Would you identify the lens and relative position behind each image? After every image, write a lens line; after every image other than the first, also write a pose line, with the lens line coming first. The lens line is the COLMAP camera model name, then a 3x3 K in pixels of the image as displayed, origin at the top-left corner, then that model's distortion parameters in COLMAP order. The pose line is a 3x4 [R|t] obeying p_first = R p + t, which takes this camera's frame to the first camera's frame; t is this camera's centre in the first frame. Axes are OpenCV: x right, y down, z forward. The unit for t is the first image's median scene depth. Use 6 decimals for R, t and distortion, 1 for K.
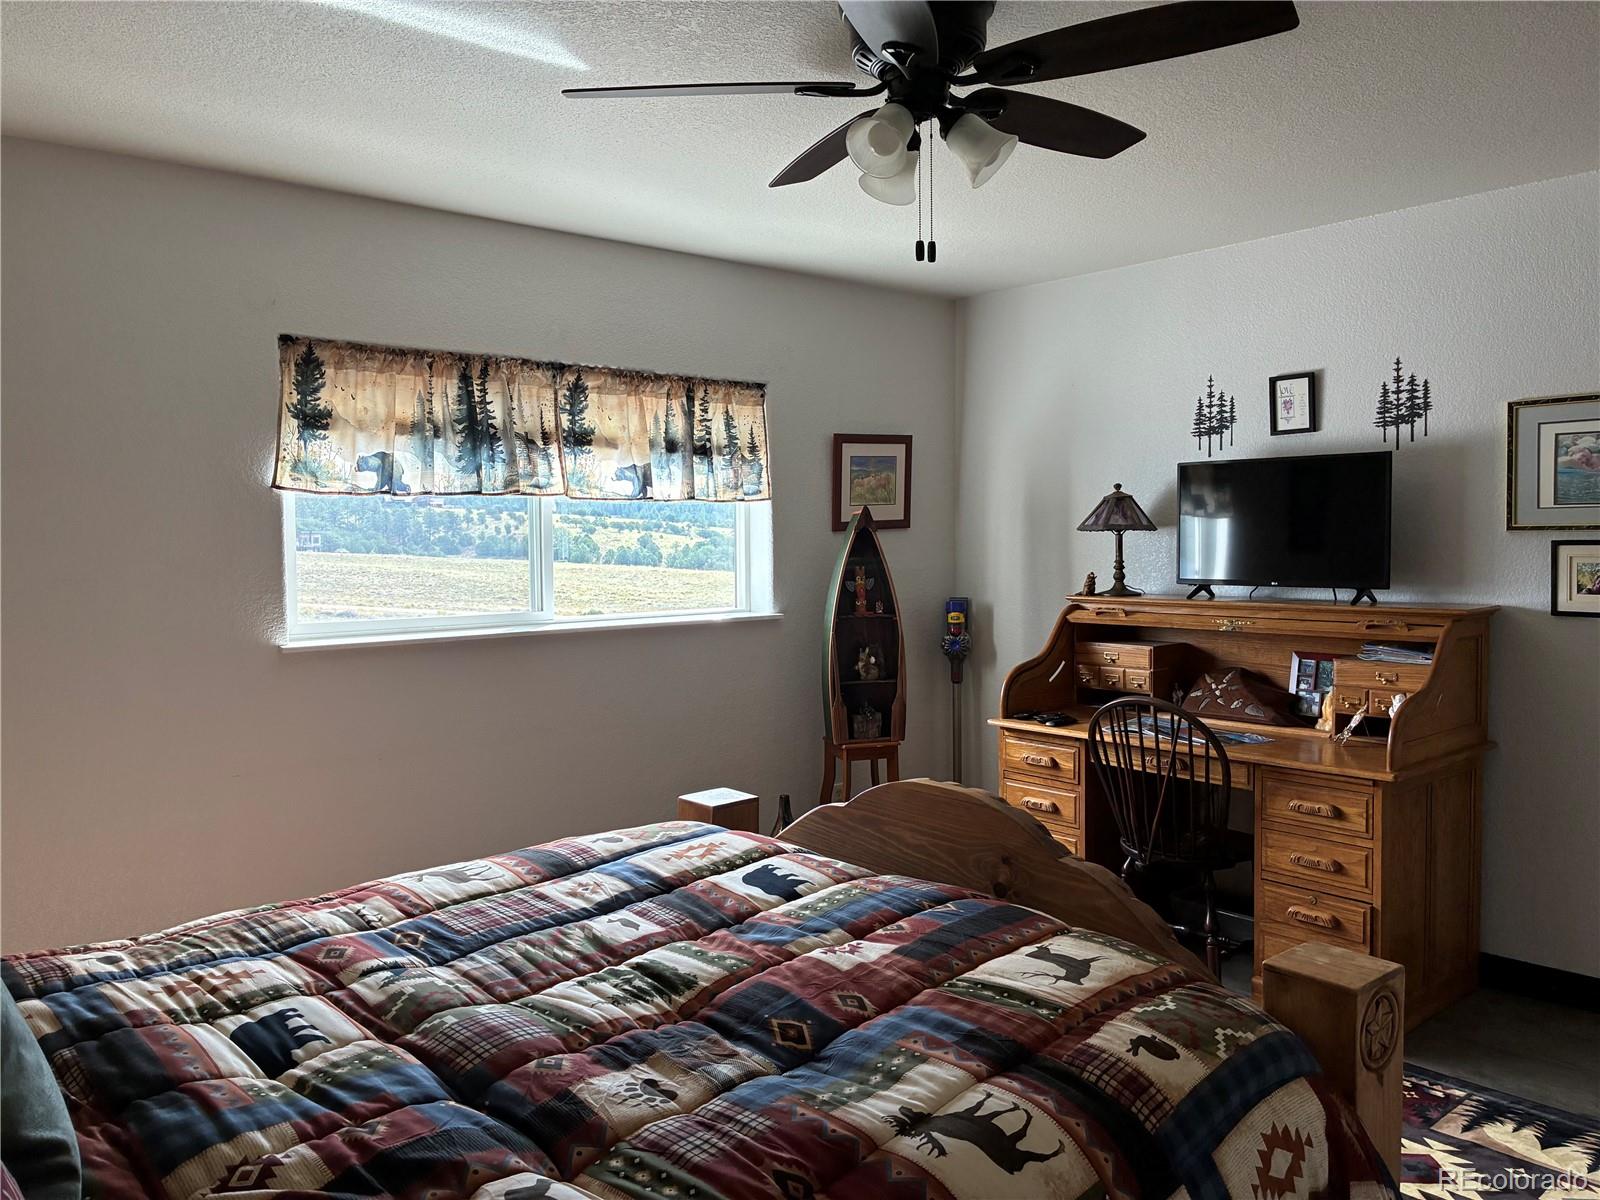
lens RADIAL K [[1228.2, 0, 800.0], [0, 1228.2, 600.0], [0, 0, 1]] dist [-0.001826, -0.000823]
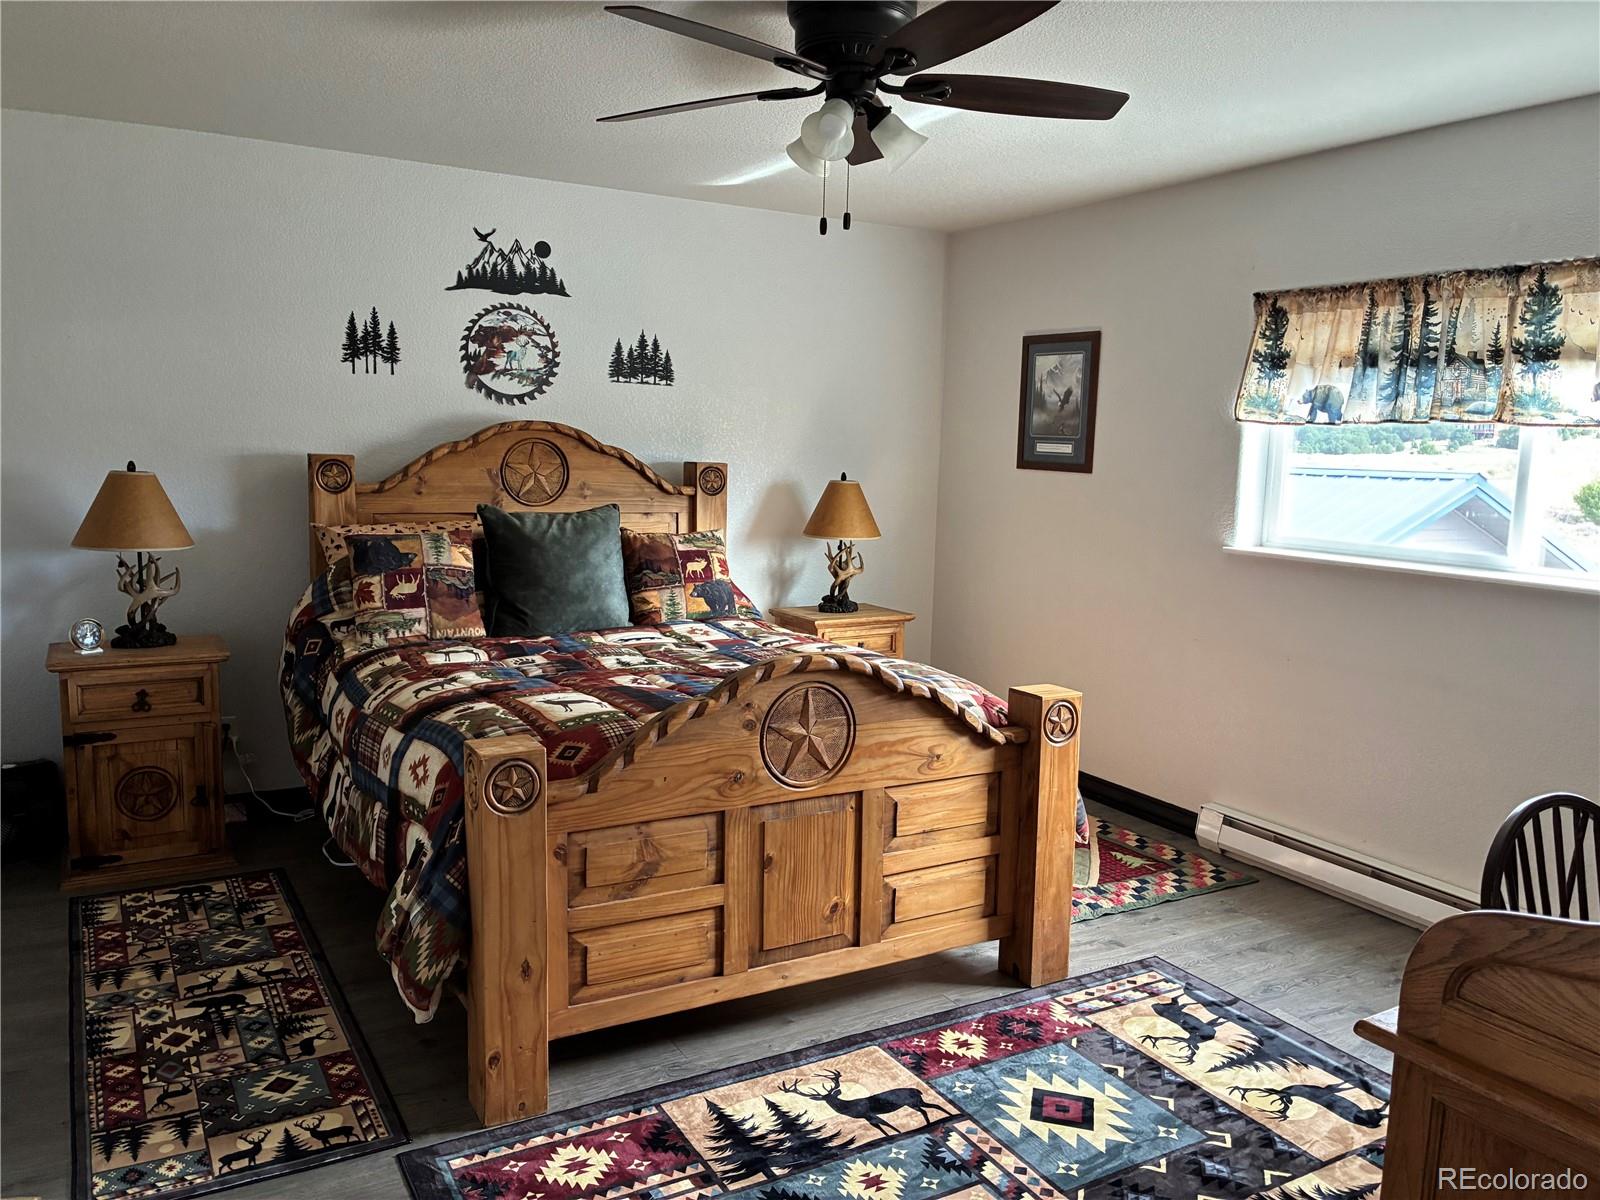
lens RADIAL K [[1228.2, 0, 800.0], [0, 1228.2, 600.0], [0, 0, 1]] dist [-0.001826, -0.000823]
pose [[-0.200660, 0.117434, -0.972597, 0.802671], [-0.089194, 0.986476, 0.137512, -0.038895], [0.975592, 0.114343, -0.187472, 0.741558]]
